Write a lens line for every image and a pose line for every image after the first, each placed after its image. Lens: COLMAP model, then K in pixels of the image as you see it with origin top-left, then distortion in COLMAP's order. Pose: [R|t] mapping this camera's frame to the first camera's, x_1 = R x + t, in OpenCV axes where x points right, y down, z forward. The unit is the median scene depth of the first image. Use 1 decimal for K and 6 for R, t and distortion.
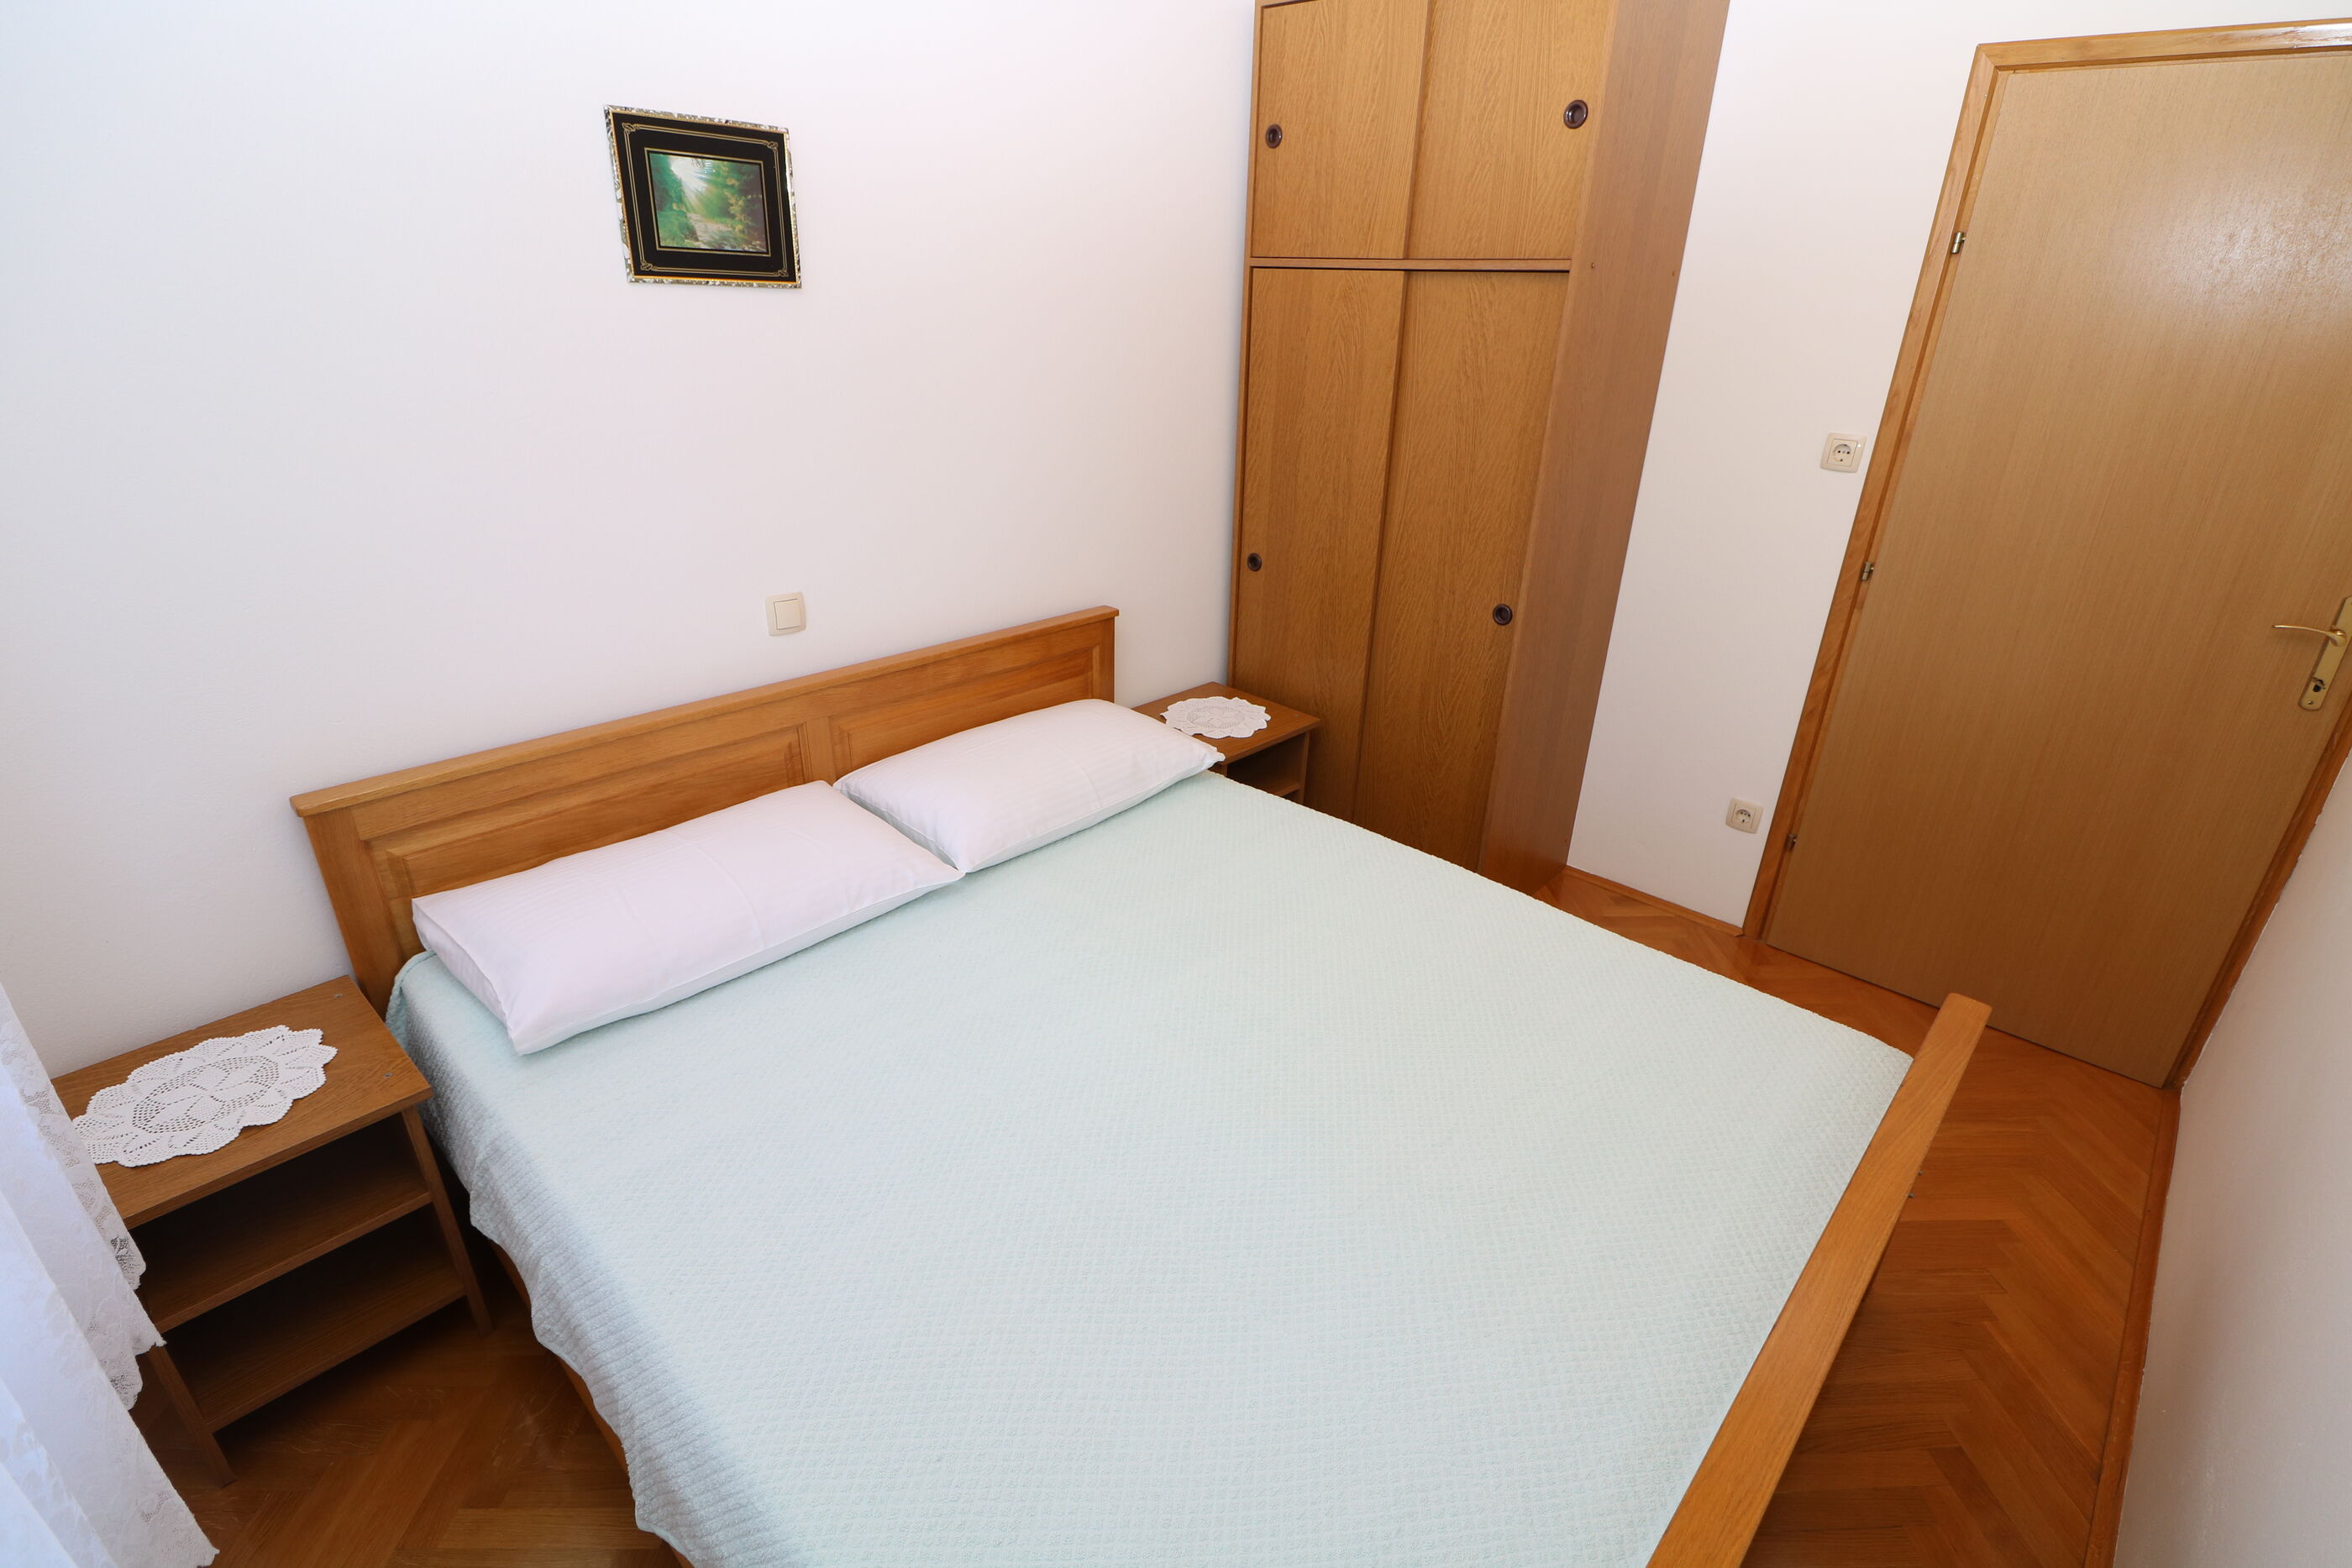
lens RADIAL K [[1098.2, 0, 1200.6], [0, 1098.2, 782.1], [0, 0, 1]] dist [-0.004792, -0.009672]
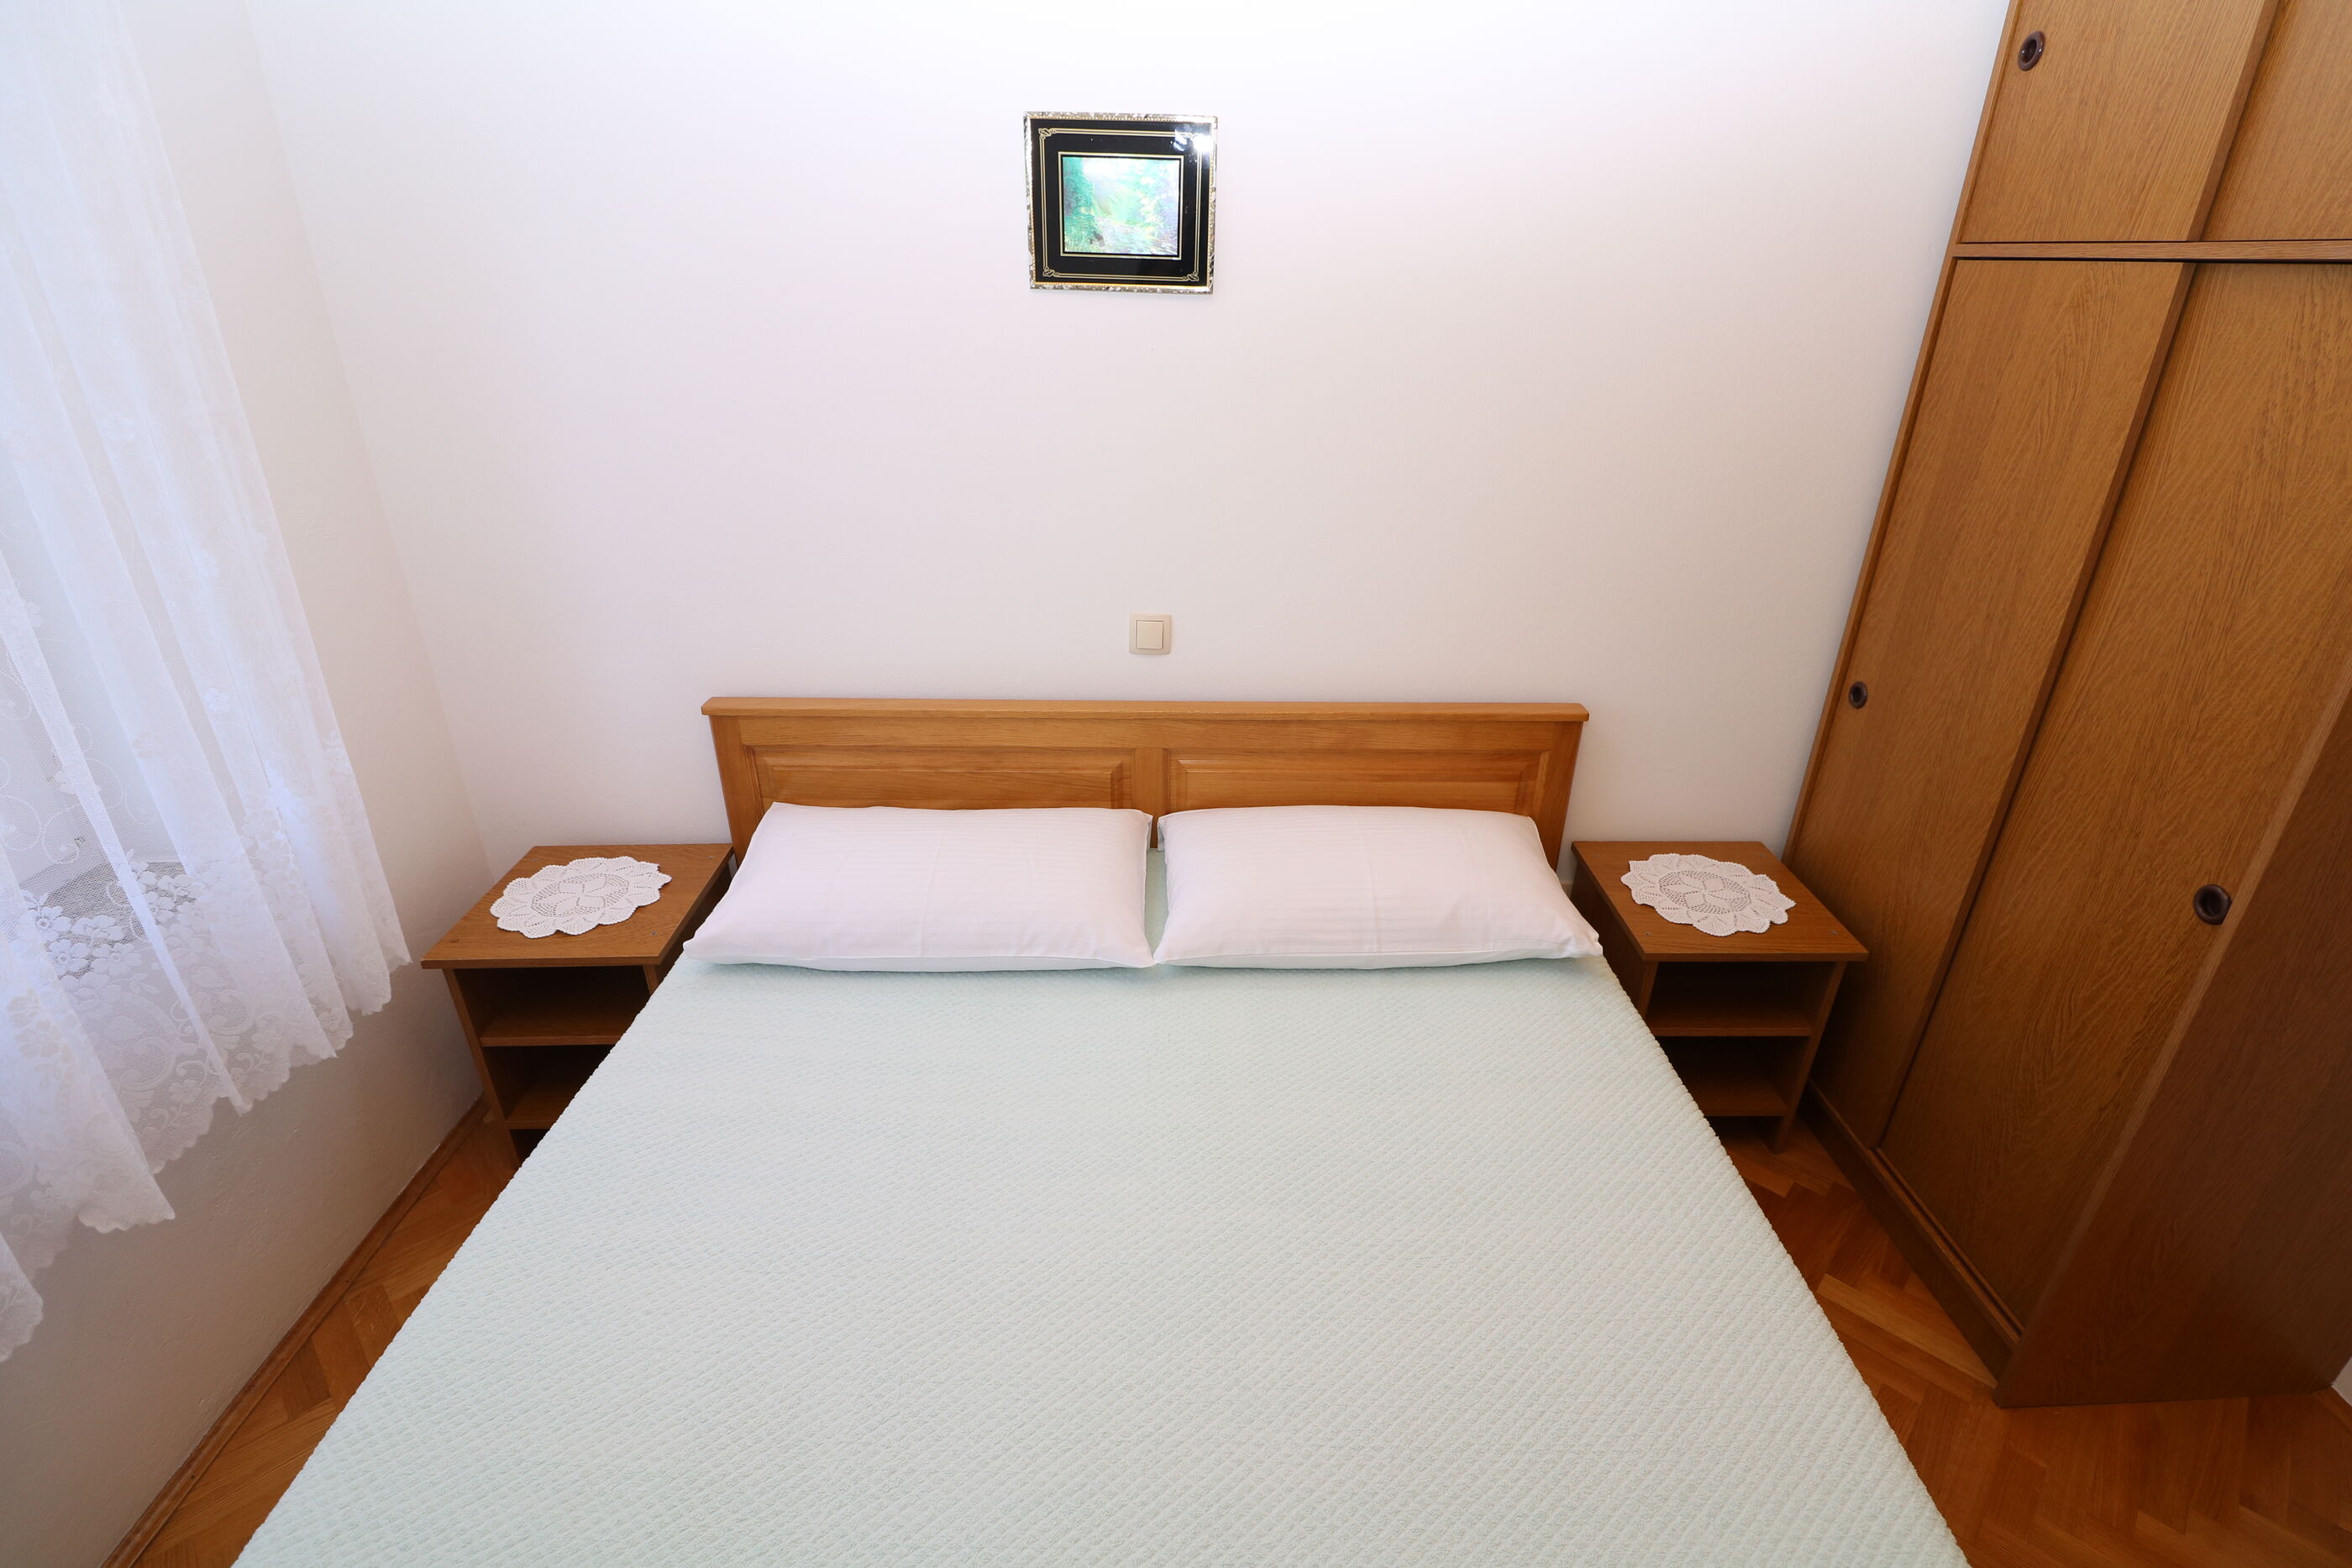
lens RADIAL K [[1098.2, 0, 1188.9], [0, 1098.2, 779.3], [0, 0, 1]] dist [-0.004792, -0.009672]
pose [[0.690947, 0.287859, -0.663121, 0.349373], [-0.289605, 0.950696, 0.110936, -0.165069], [0.662360, 0.115392, 0.740246, 0.364210]]
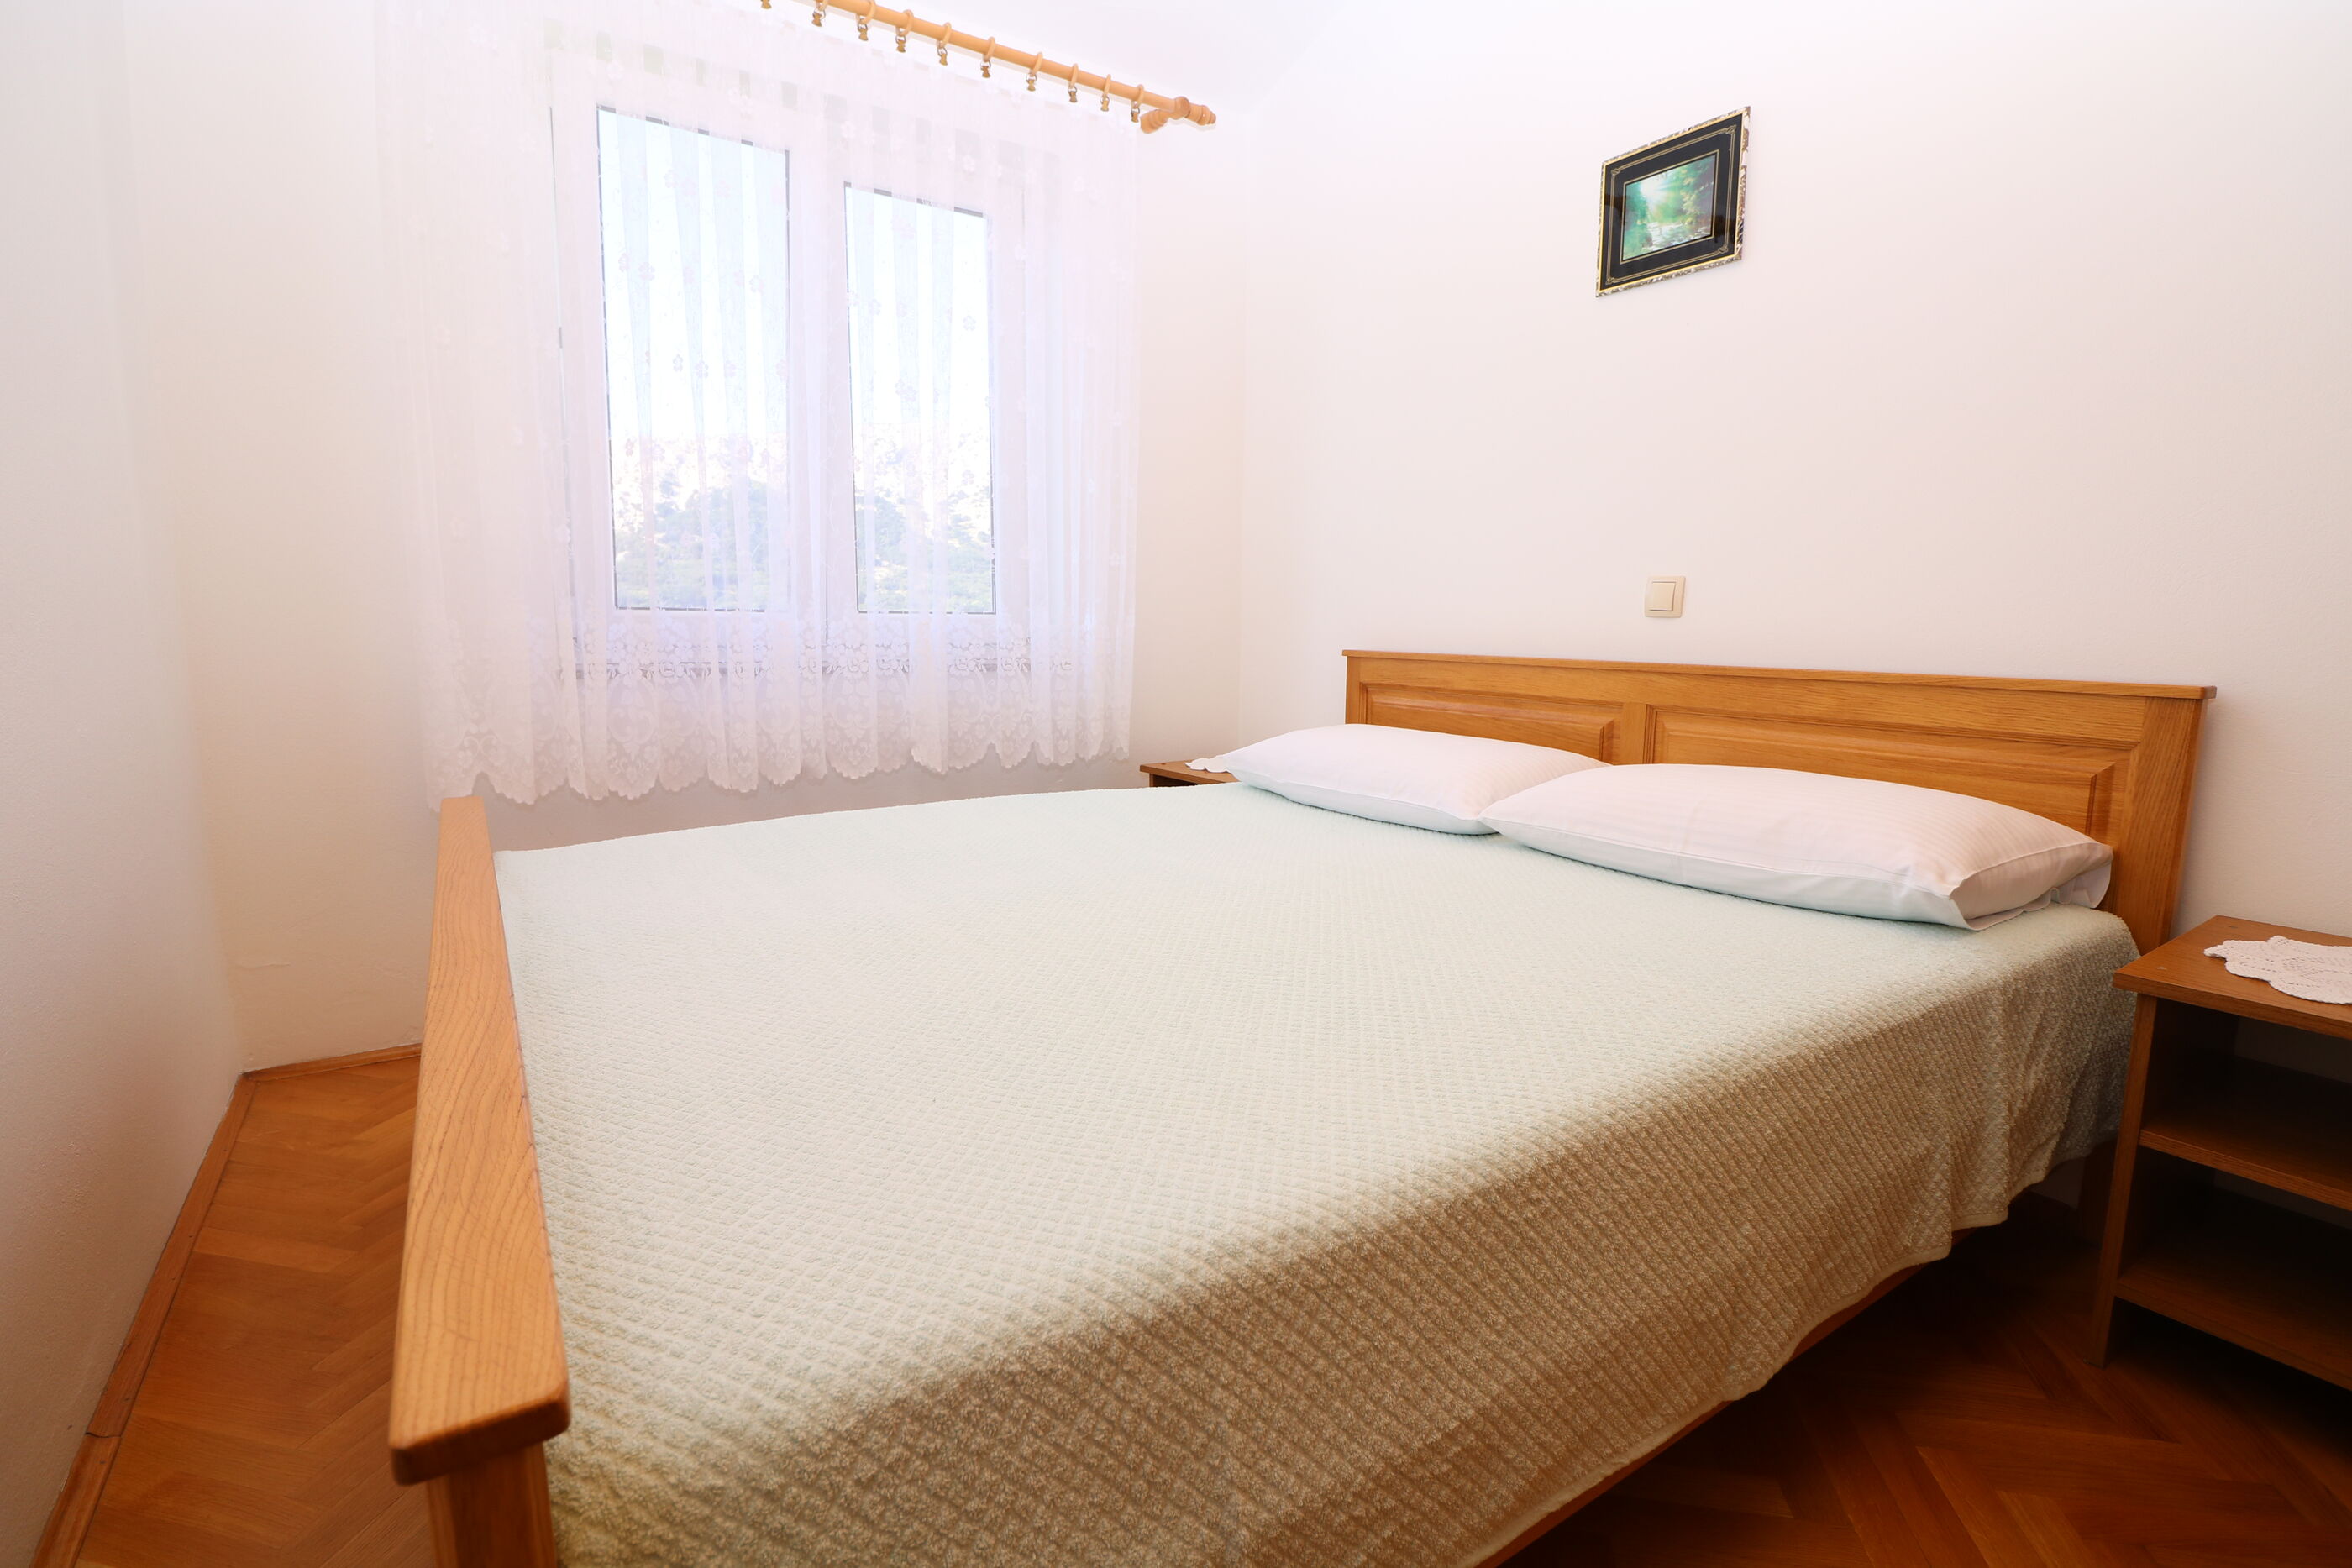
lens RADIAL K [[1098.2, 0, 1185.1], [0, 1098.2, 785.3], [0, 0, 1]] dist [-0.004792, -0.009672]
pose [[-0.236274, 0.110357, -0.965399, 0.756076], [-0.412124, 0.888359, 0.202415, -0.029028], [0.879959, 0.445689, -0.164416, 0.950549]]
